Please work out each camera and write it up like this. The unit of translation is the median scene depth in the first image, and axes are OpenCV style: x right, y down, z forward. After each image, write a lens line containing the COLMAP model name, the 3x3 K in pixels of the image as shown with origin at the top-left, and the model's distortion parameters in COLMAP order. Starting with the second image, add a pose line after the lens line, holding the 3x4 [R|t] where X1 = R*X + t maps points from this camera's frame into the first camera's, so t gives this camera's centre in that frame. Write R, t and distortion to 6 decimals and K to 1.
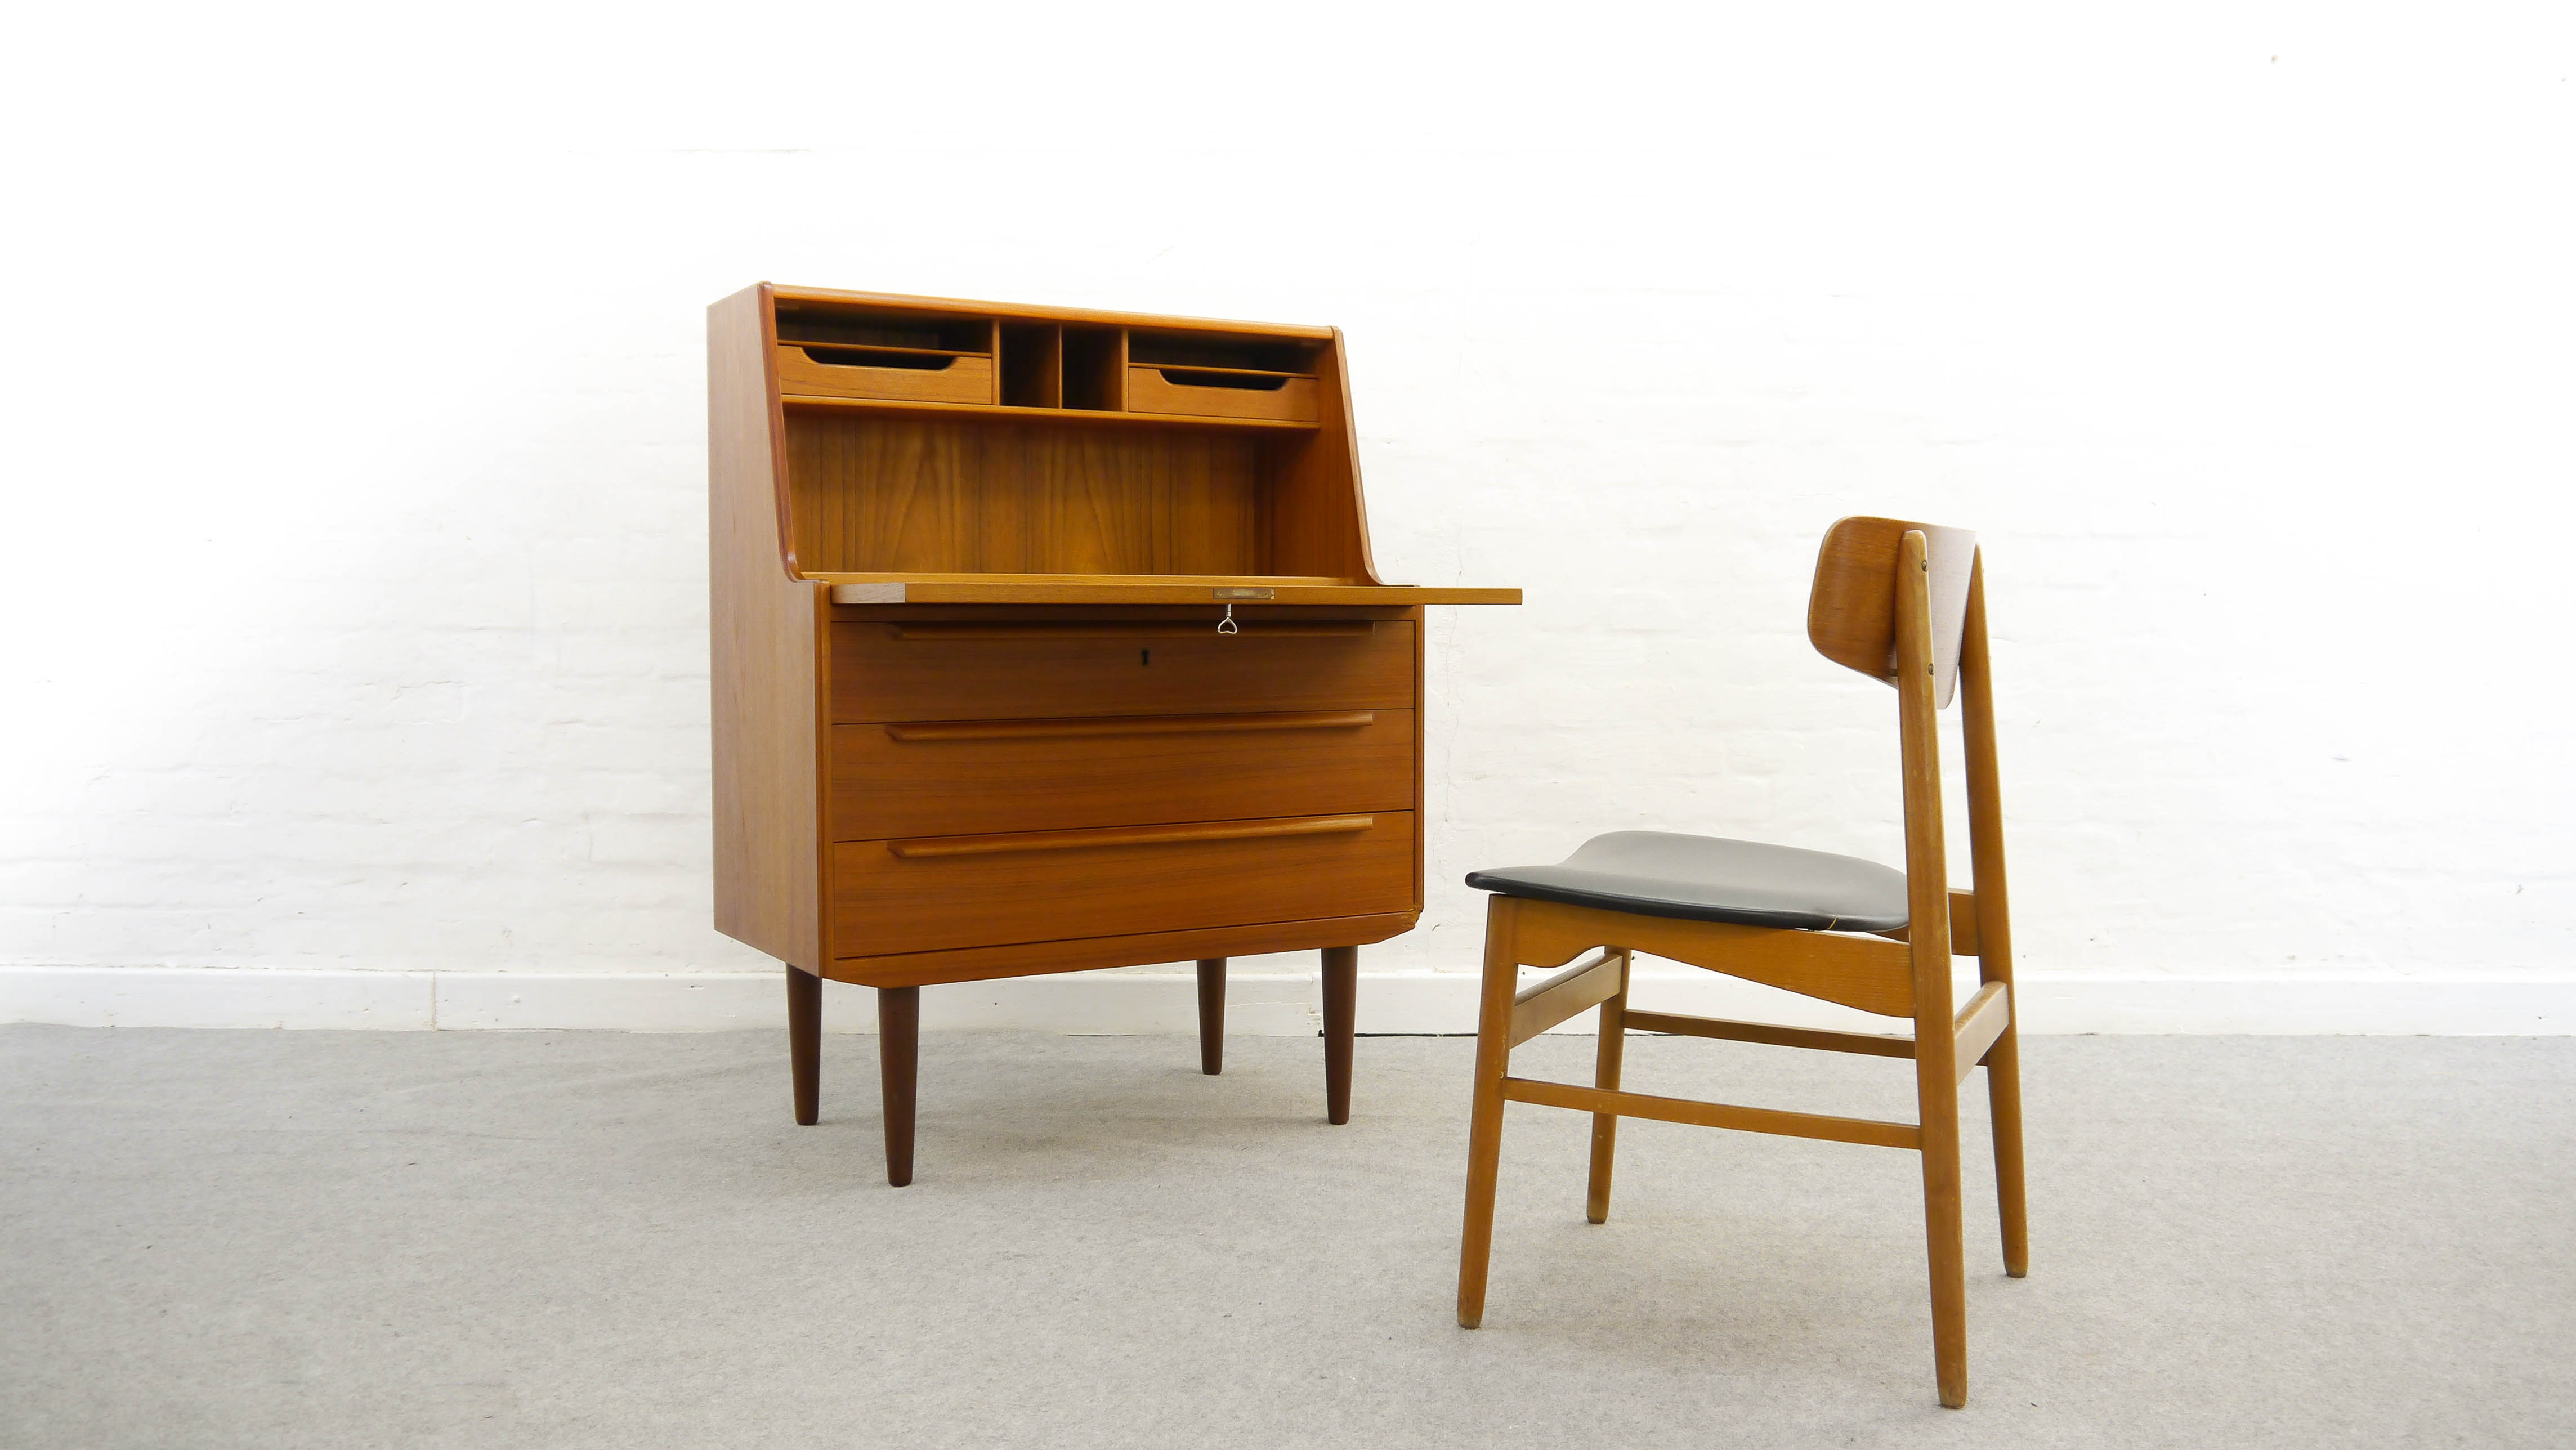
lens RADIAL K [[2279.2, 0, 1336.2], [0, 2279.2, 731.6], [0, 0, 1]] dist [0.000725, 0.004737]
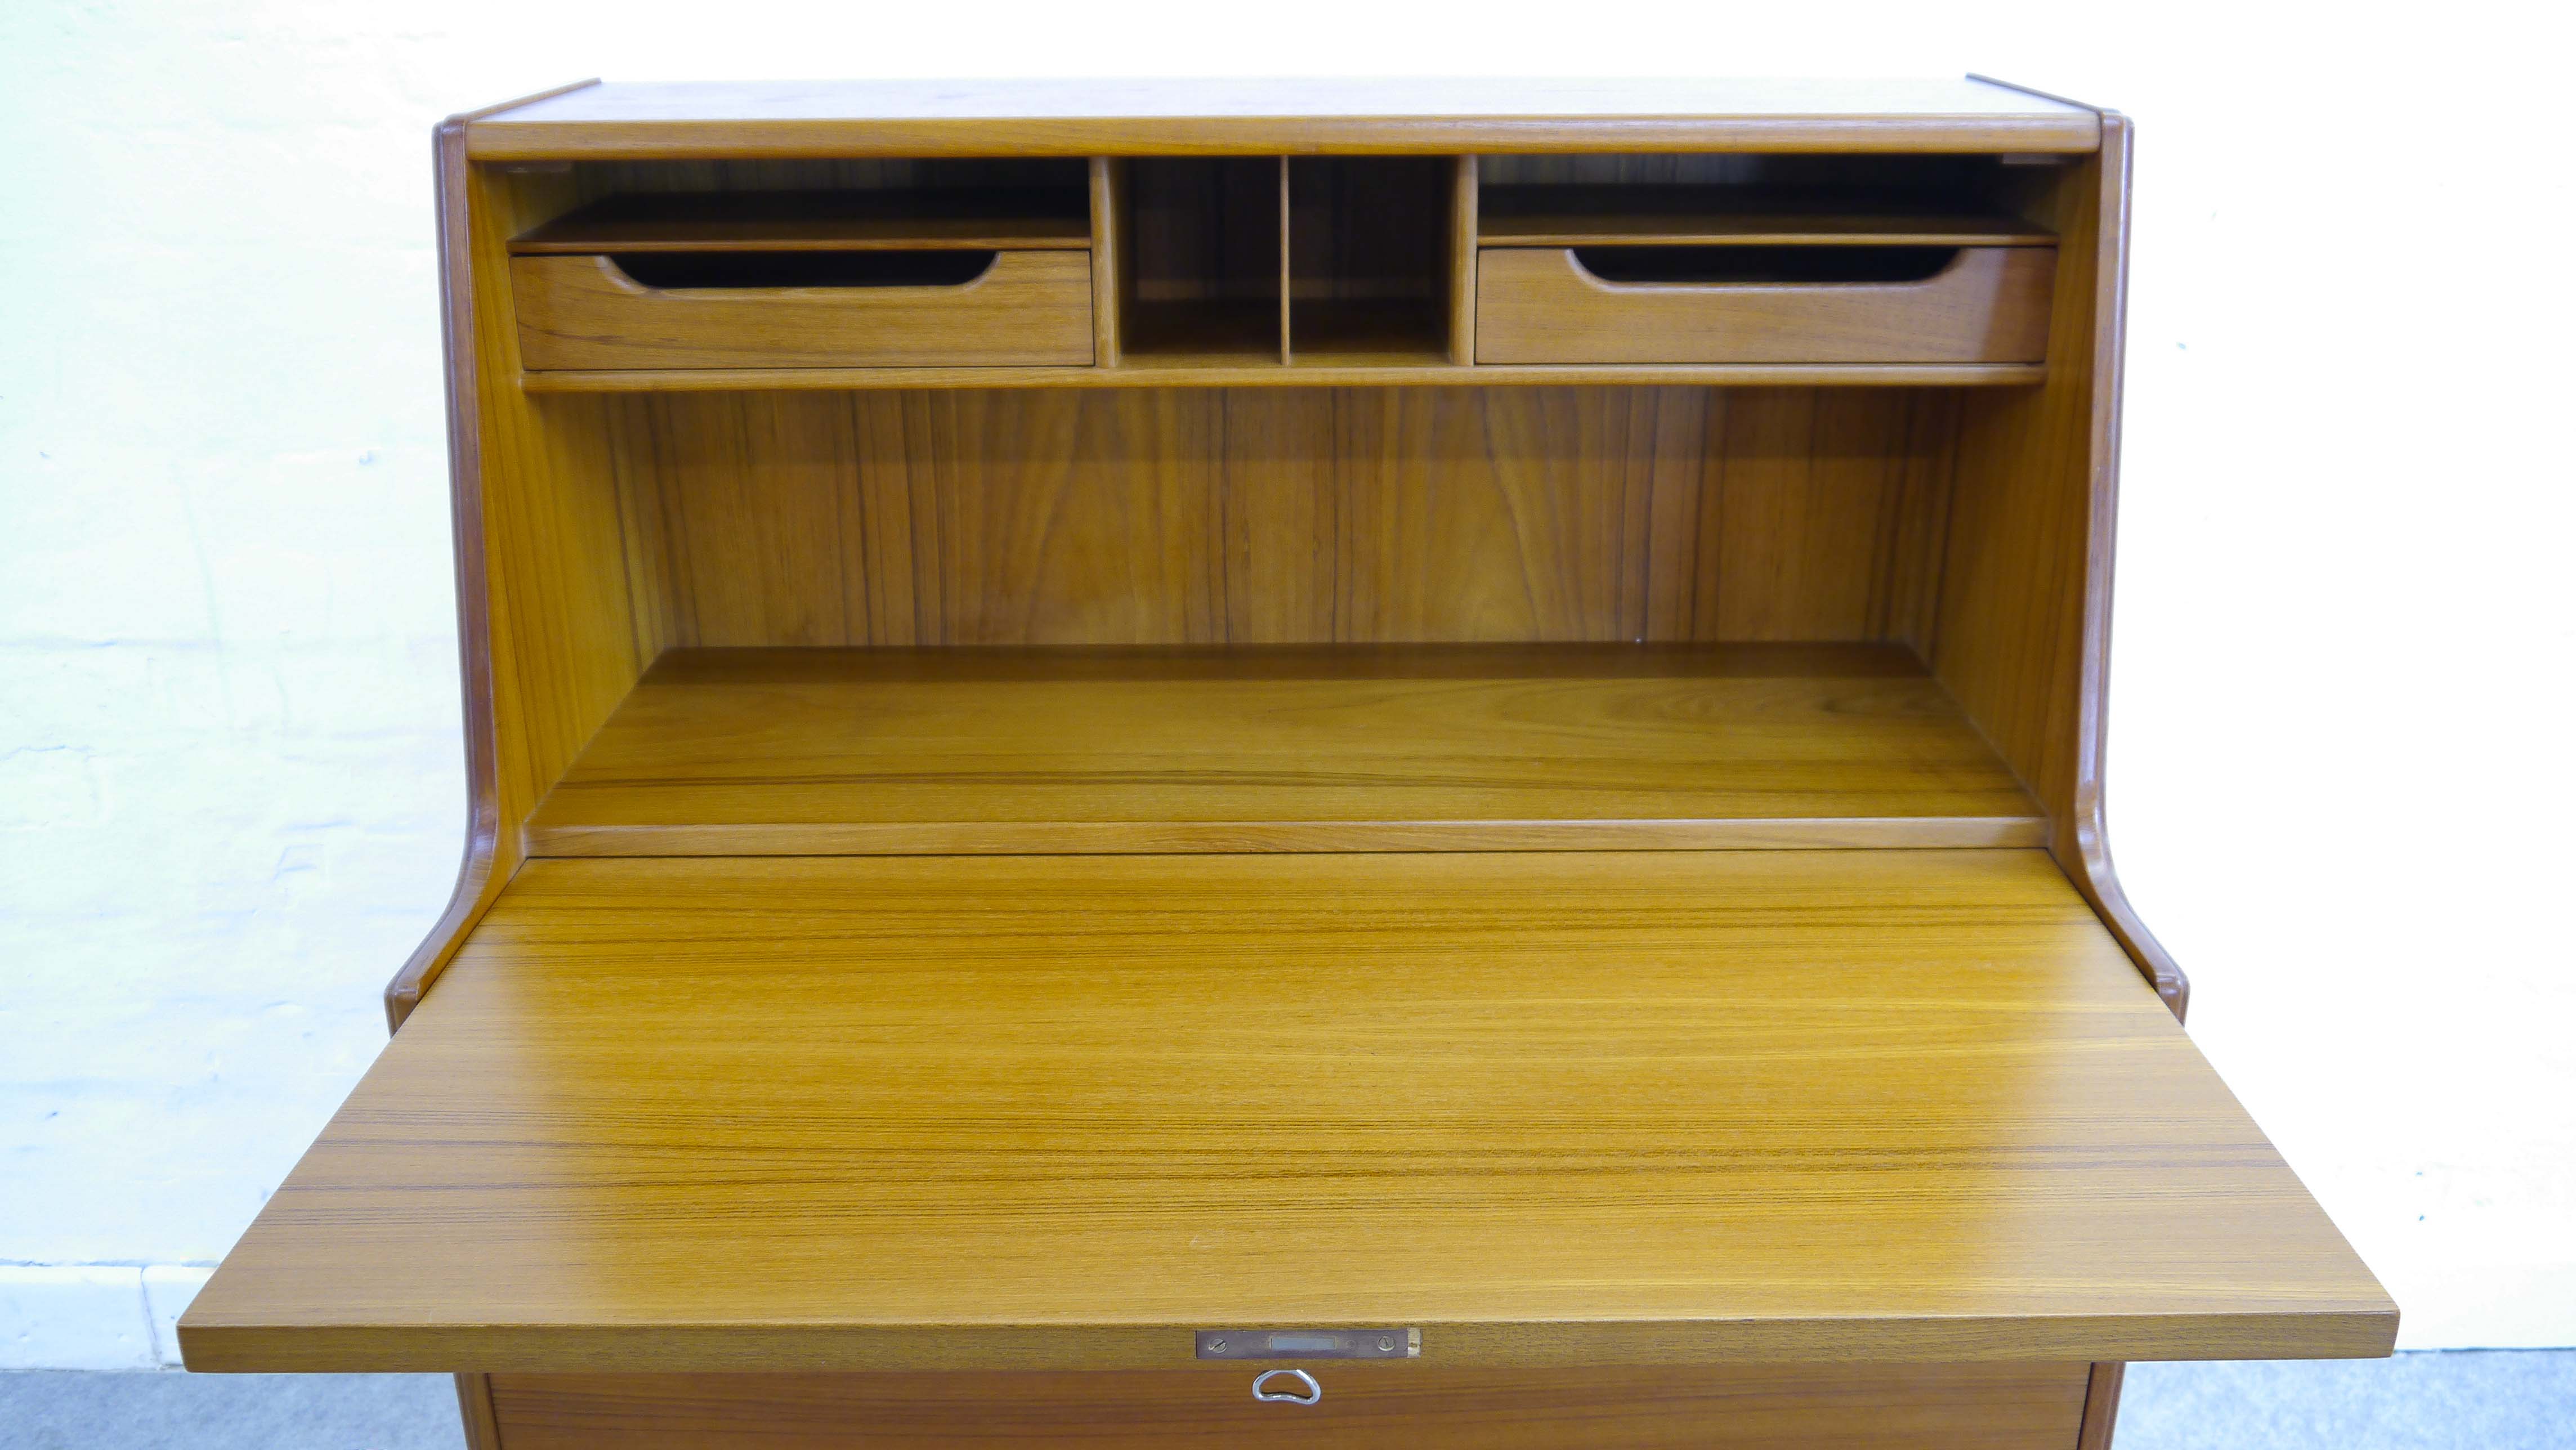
lens RADIAL K [[2134.2, 0, 1288.0], [0, 2134.2, 725.0], [0, 0, 1]] dist [-0.033187, 0.009439]
pose [[0.846227, 0.192509, -0.496831, 0.074814], [-0.021903, 0.944230, 0.328558, -0.200644], [0.532373, -0.267152, 0.803249, 0.672157]]
